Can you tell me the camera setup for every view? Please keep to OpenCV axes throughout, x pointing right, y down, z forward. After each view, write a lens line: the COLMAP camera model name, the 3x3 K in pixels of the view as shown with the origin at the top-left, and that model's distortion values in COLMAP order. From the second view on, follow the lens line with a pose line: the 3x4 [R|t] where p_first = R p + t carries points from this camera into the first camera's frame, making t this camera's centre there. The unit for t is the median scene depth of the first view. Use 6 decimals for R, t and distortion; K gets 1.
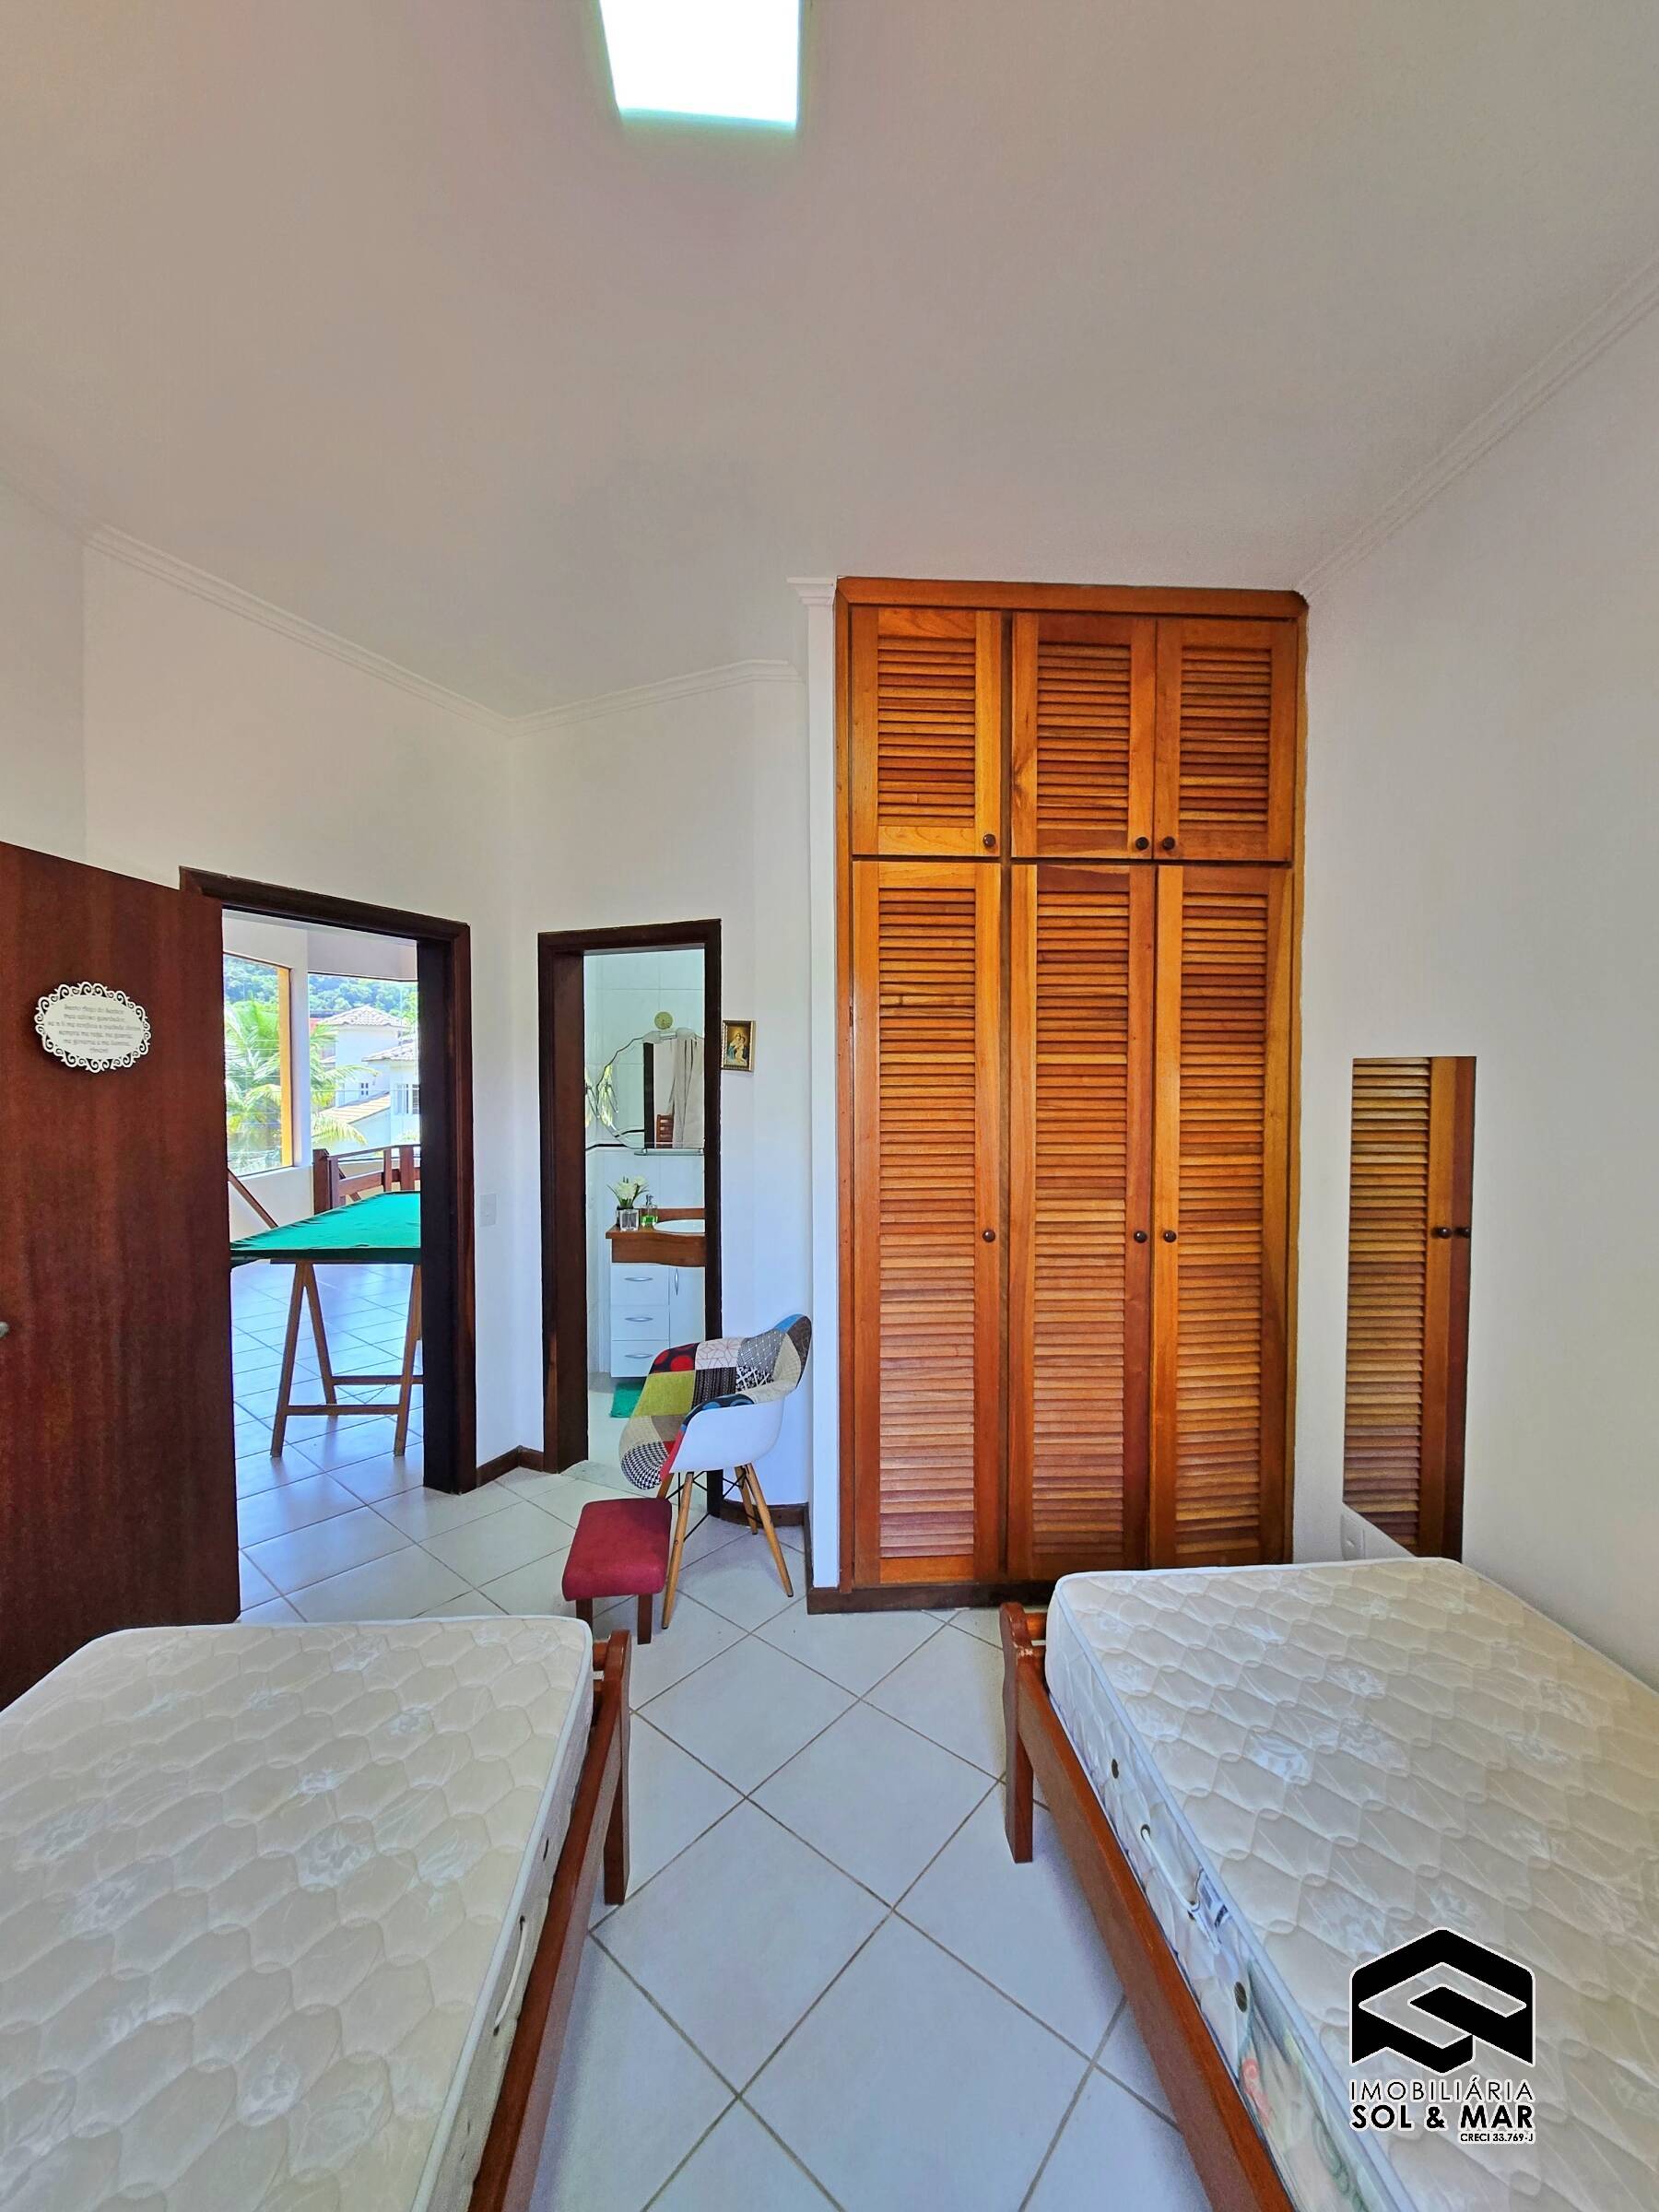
lens RADIAL K [[864.4, 0, 829.5], [0, 864.4, 1106.0], [0, 0, 1]] dist [0.002844, 0.000230]
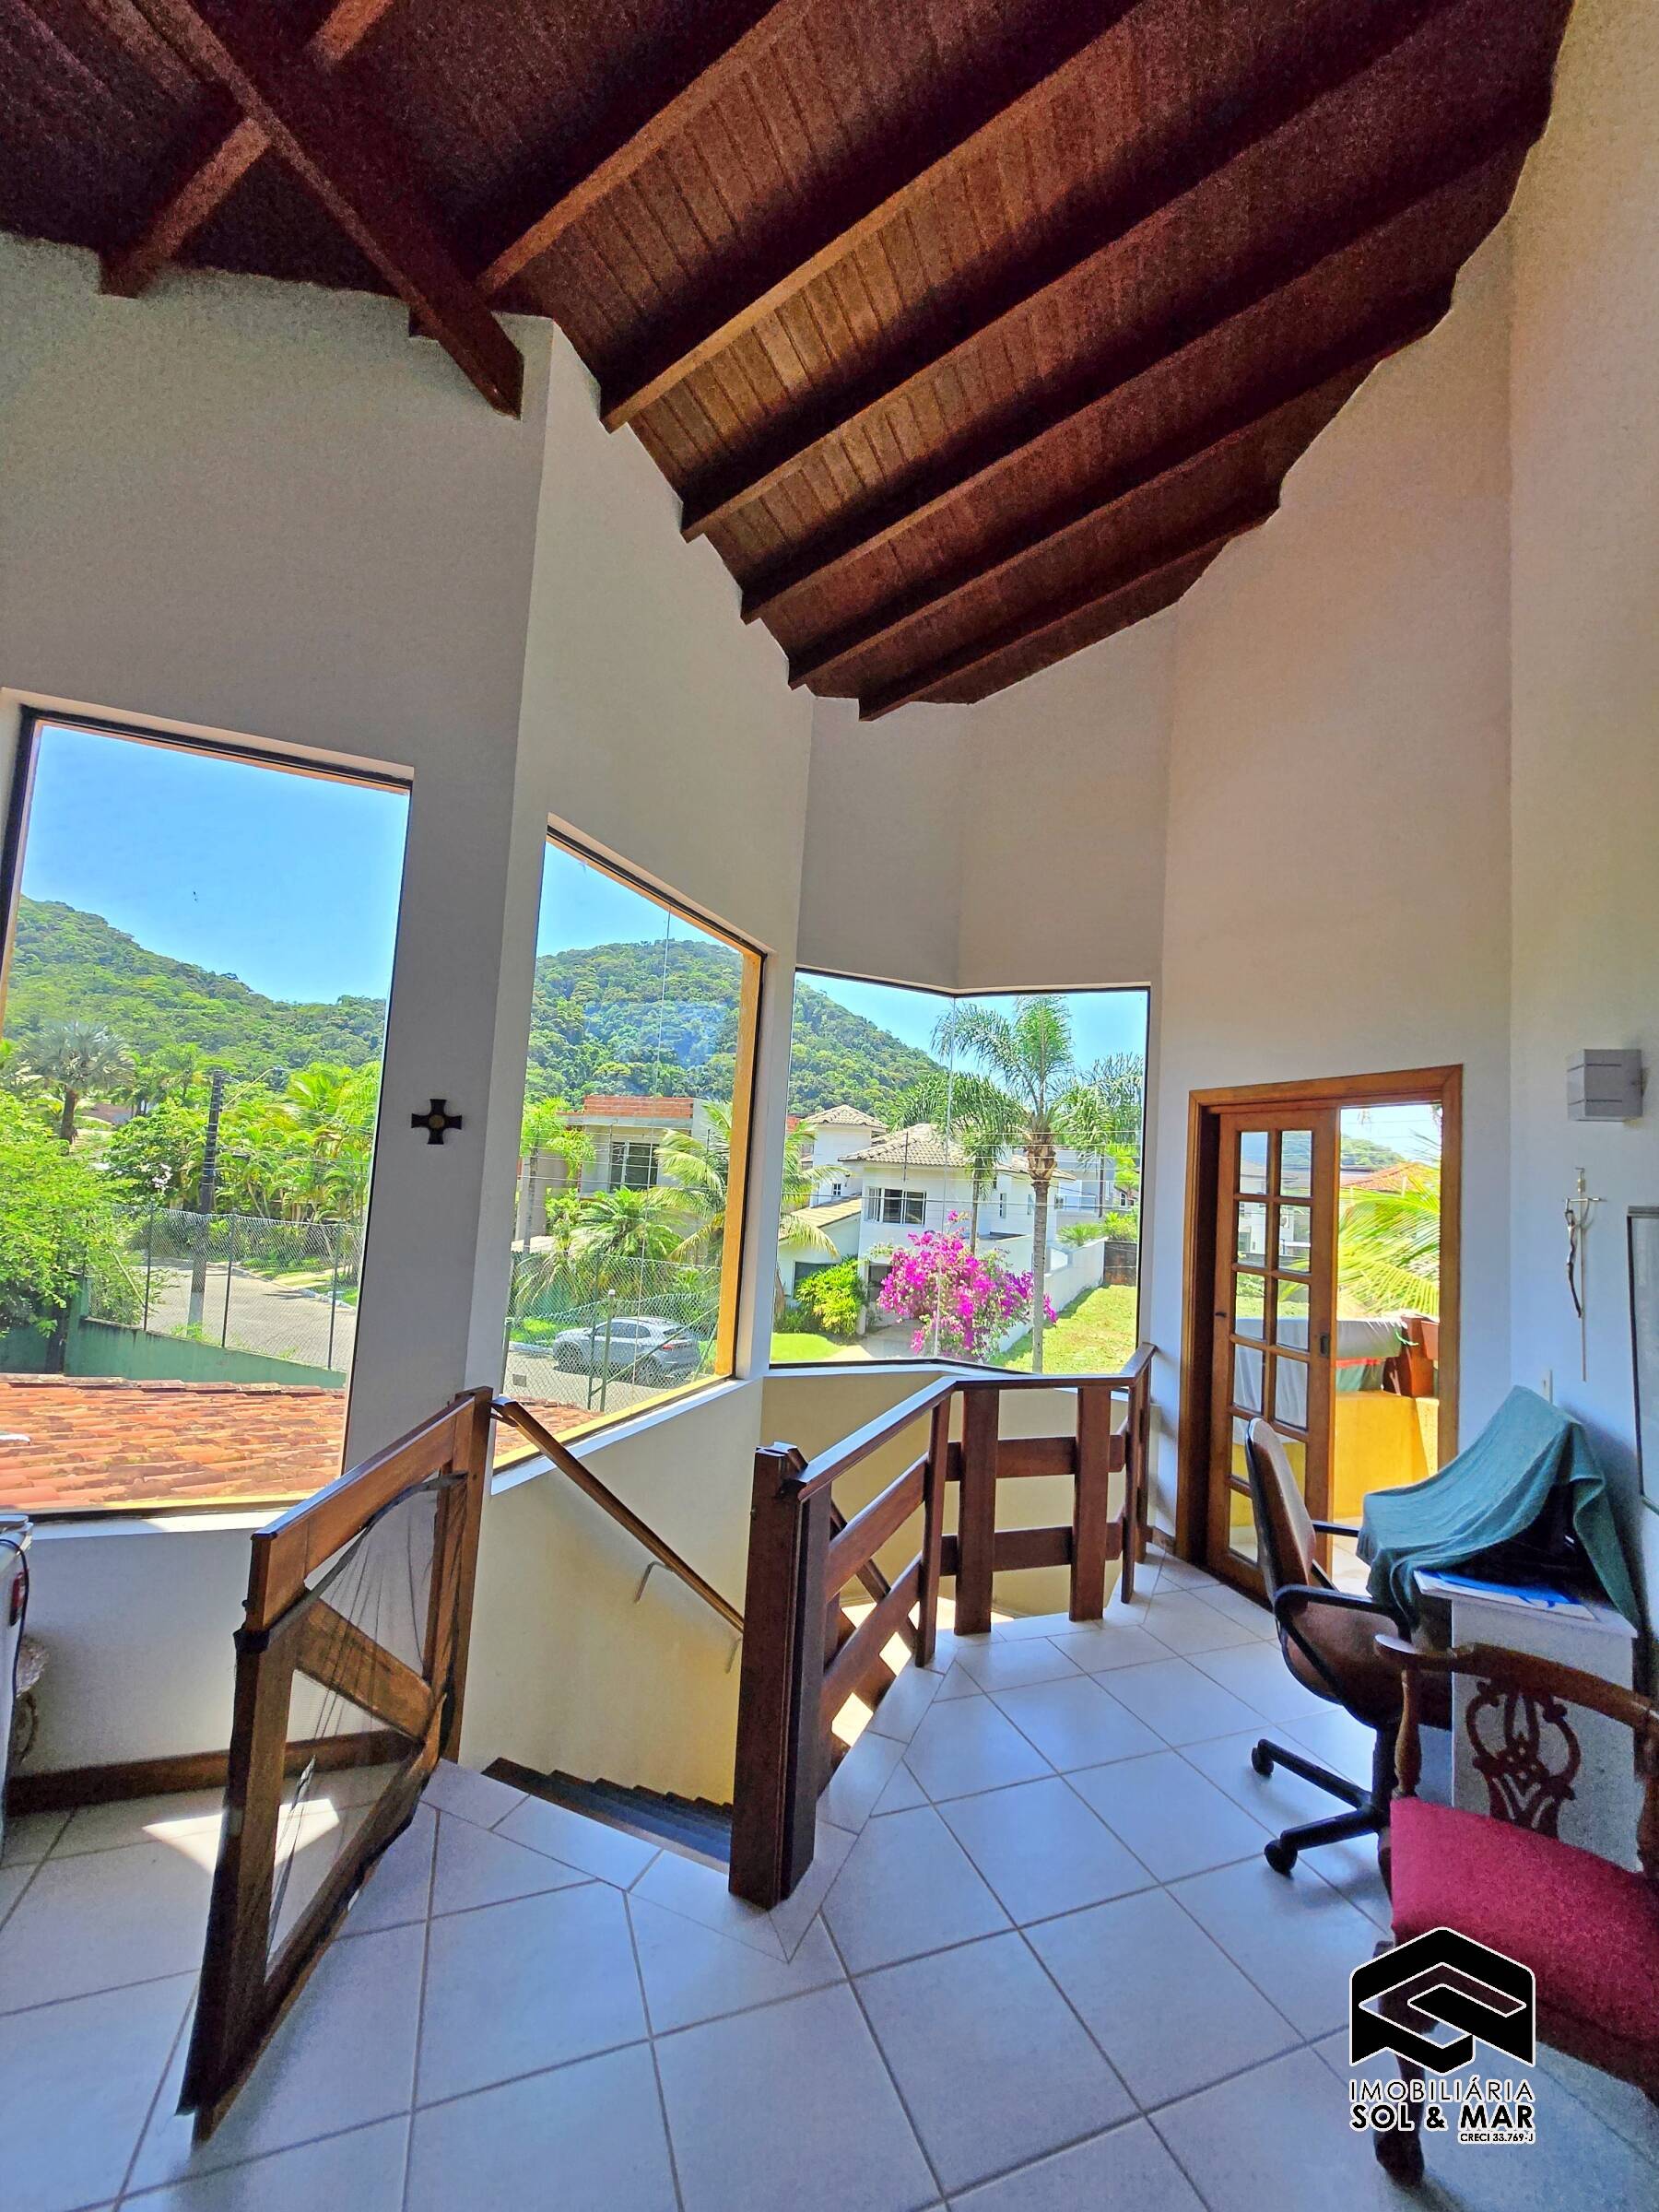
lens RADIAL K [[864.4, 0, 829.5], [0, 864.4, 1106.0], [0, 0, 1]] dist [0.002844, 0.000230]
pose [[0.877866, 0.018919, -0.478532, -0.411532], [-0.081381, 0.990580, -0.110131, -0.027779], [0.471940, 0.135624, 0.871136, 0.696104]]
